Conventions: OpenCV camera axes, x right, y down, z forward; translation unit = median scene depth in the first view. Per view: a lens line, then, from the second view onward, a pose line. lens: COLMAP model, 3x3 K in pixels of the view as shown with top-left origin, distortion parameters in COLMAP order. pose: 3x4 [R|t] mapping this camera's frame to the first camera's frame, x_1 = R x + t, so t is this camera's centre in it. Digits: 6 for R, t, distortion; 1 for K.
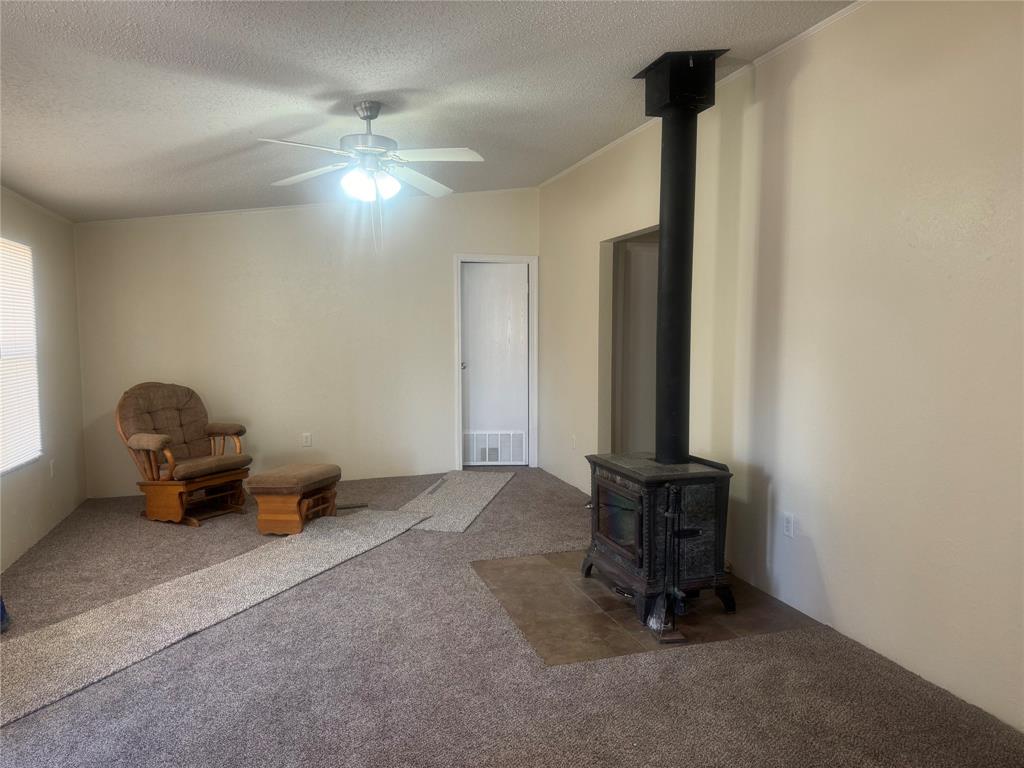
lens RADIAL K [[711.5, 0, 513.5], [0, 711.5, 385.8], [0, 0, 1]] dist [0.041287, 0.000122]
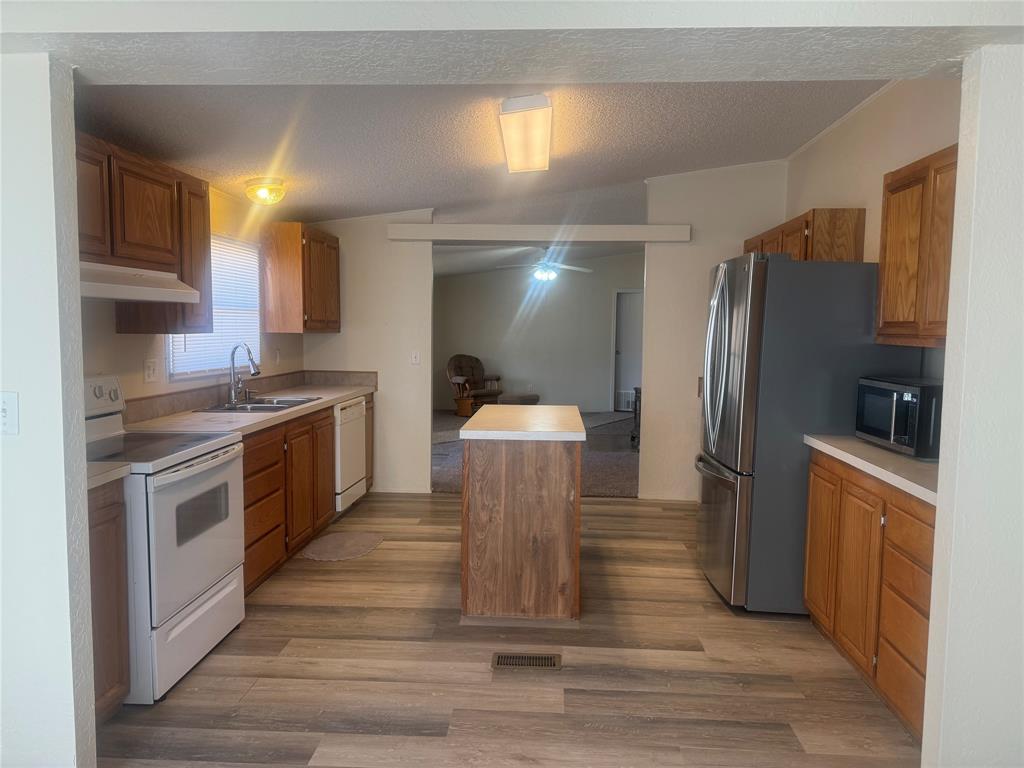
lens RADIAL K [[711.5, 0, 511.8], [0, 711.5, 386.6], [0, 0, 1]] dist [0.041287, 0.000122]
pose [[0.932874, 0.047813, -0.357014, 0.410395], [-0.050167, 0.998737, 0.002668, 0.082549], [0.356691, 0.015422, 0.934095, -0.954028]]
